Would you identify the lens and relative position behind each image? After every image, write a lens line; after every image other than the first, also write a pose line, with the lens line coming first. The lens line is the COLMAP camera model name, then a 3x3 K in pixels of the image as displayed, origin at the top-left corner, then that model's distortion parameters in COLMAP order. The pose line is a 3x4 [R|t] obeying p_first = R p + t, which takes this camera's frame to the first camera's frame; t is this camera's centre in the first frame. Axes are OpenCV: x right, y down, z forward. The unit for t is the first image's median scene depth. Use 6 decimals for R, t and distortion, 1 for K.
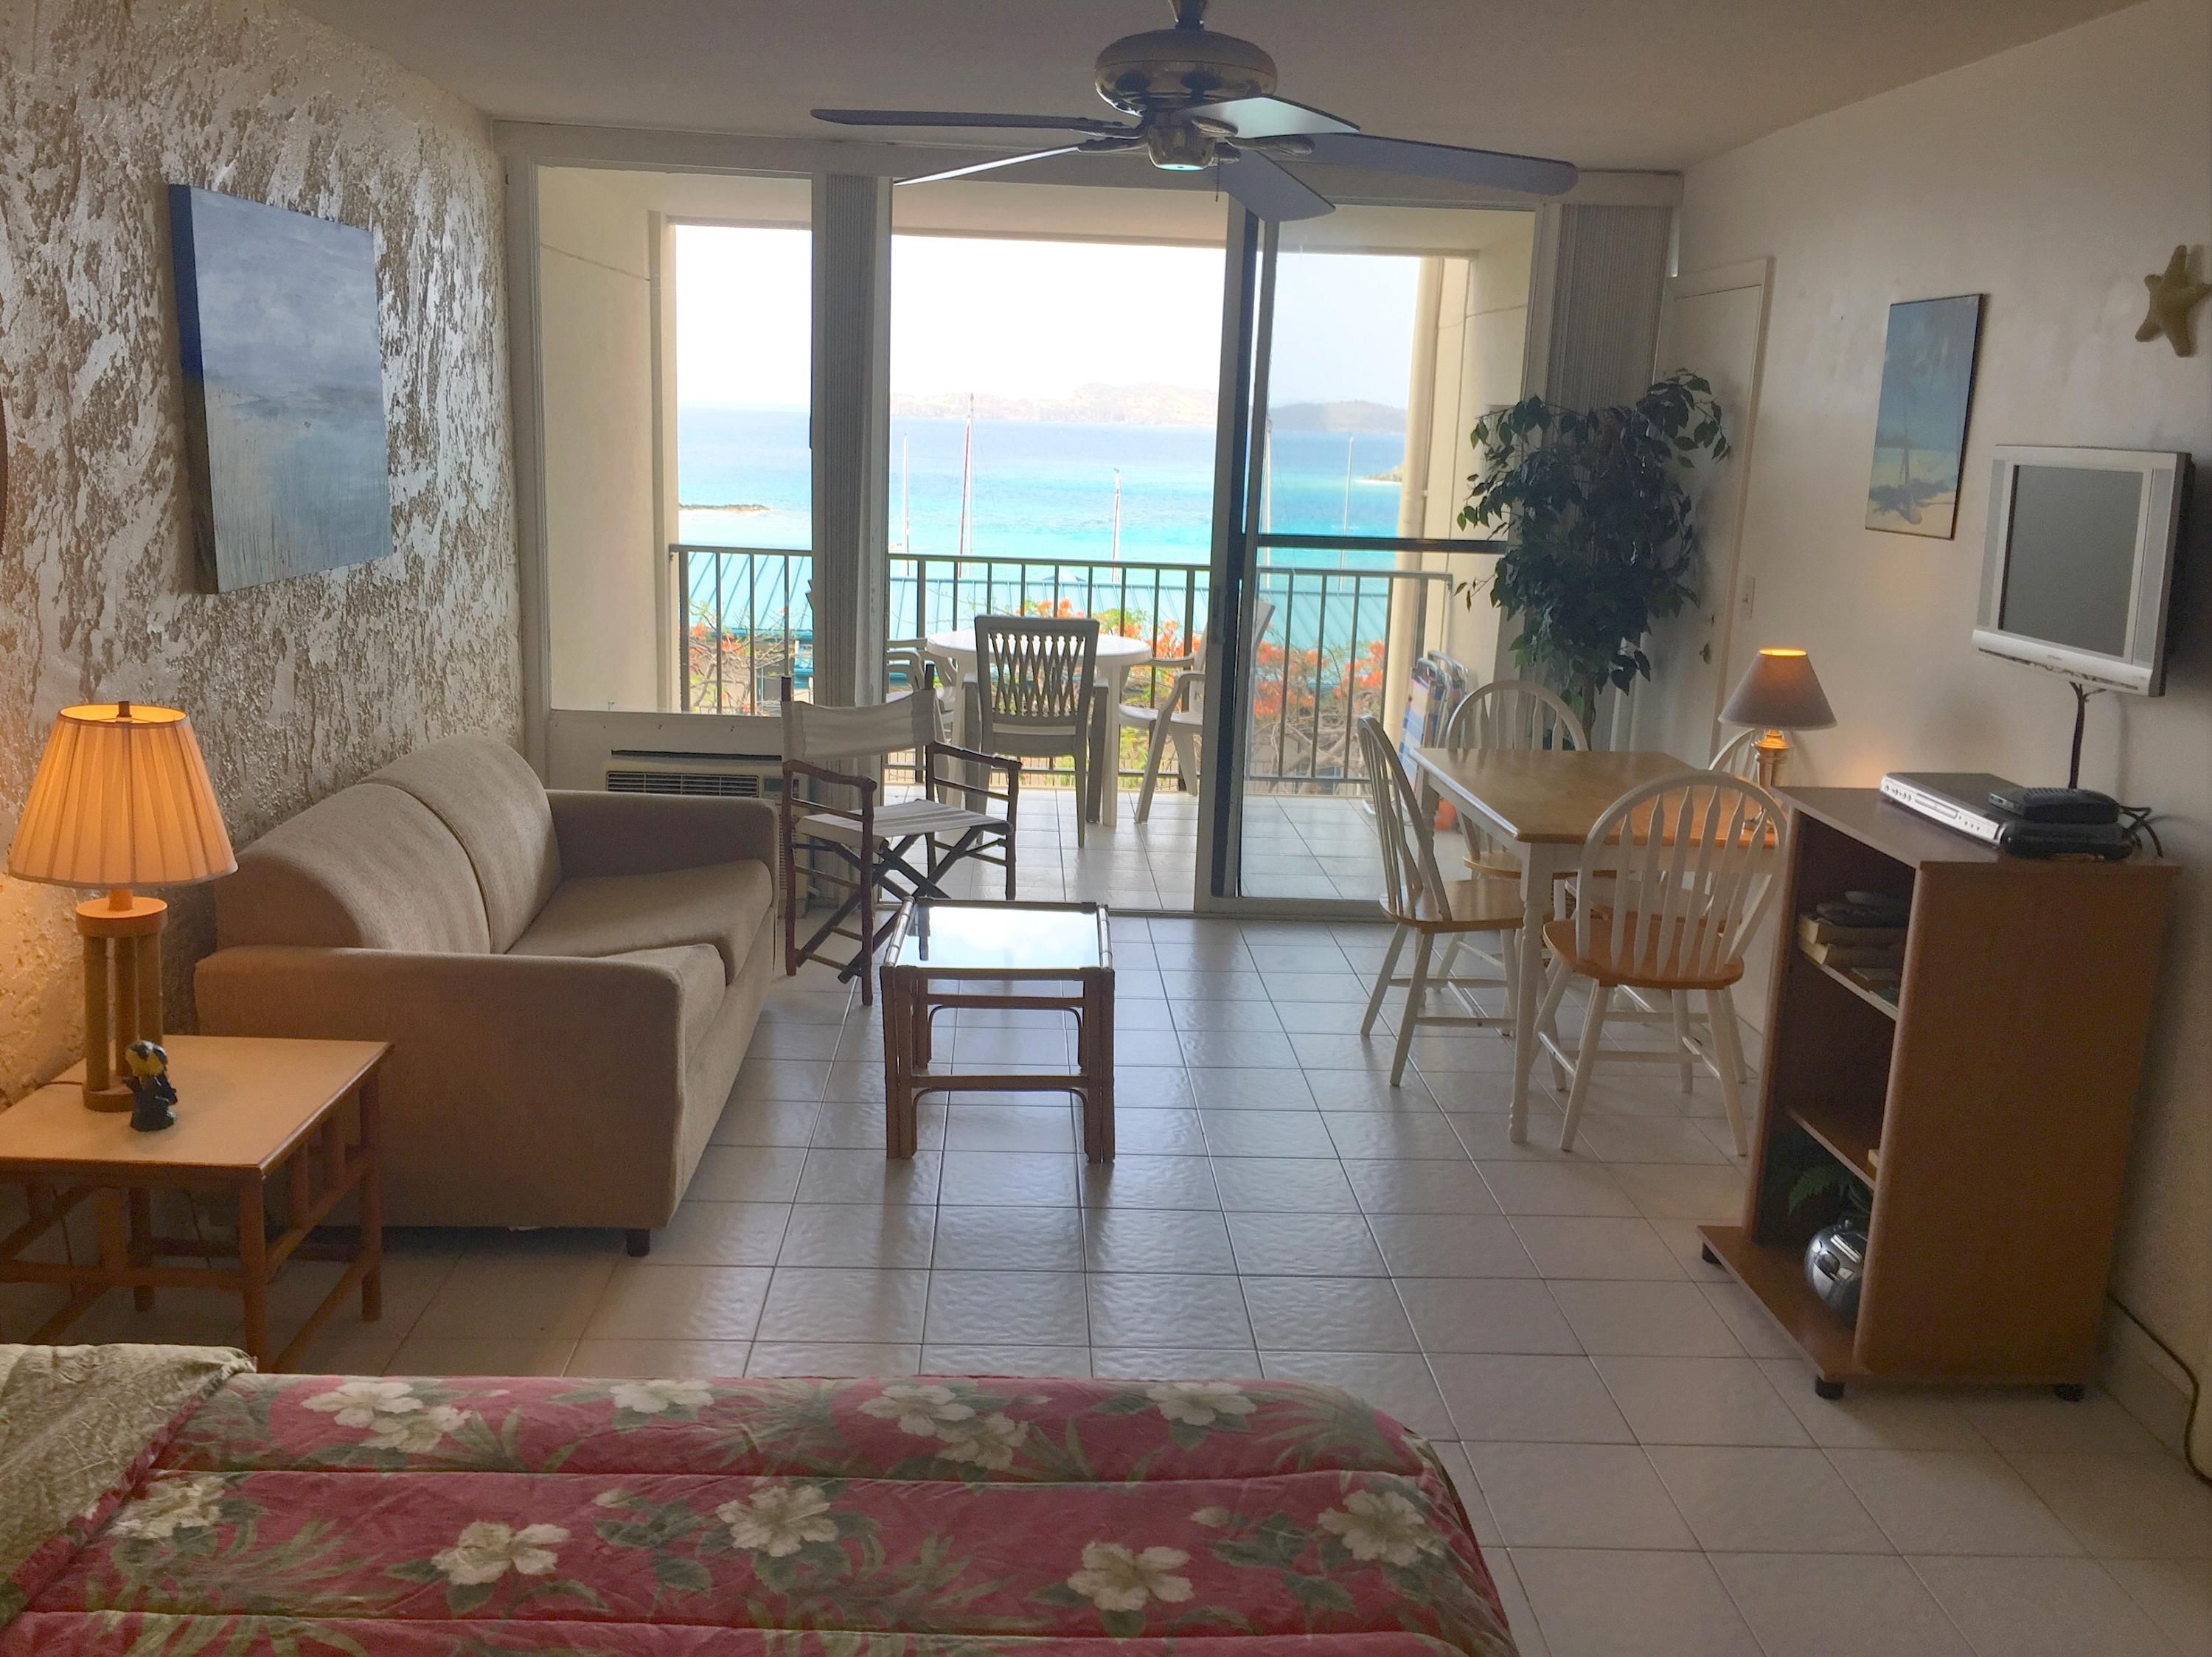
lens RADIAL K [[1879.7, 0, 1106.0], [0, 1879.7, 828.5], [0, 0, 1]] dist [0.063543, -0.092991]
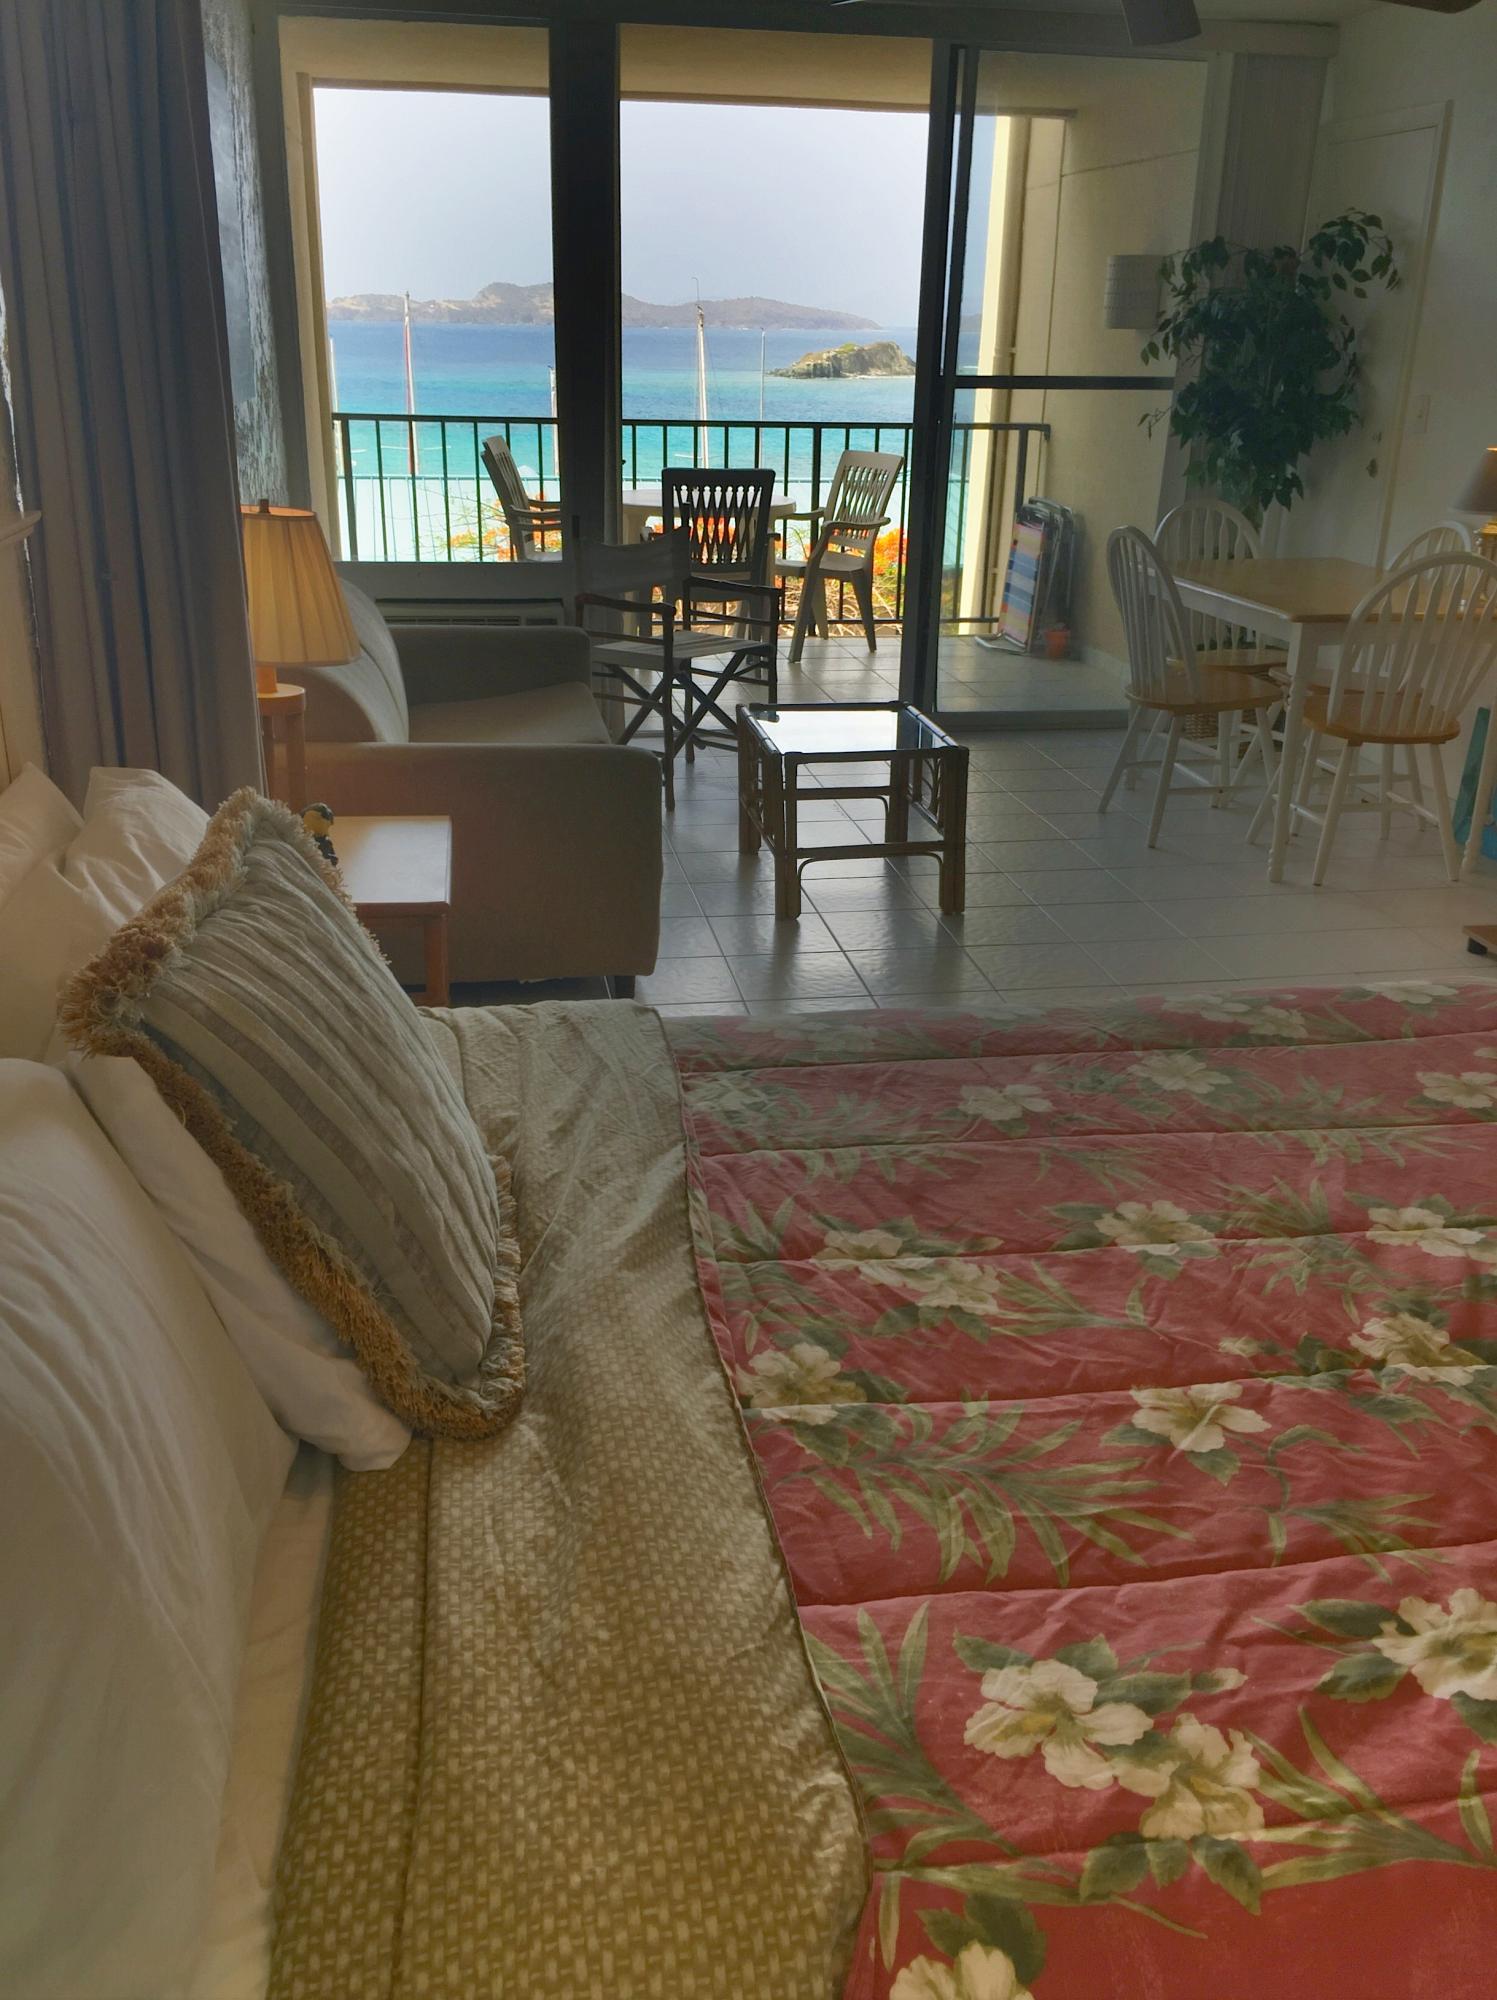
lens RADIAL K [[1699.4, 0, 748.5], [0, 1699.4, 1000.0], [0, 0, 1]] dist [0.063543, -0.092991]
pose [[0.992021, -0.062543, 0.109466, -0.198196], [0.043563, 0.984840, 0.167906, 0.035170], [-0.118308, -0.161798, 0.979706, -0.035418]]
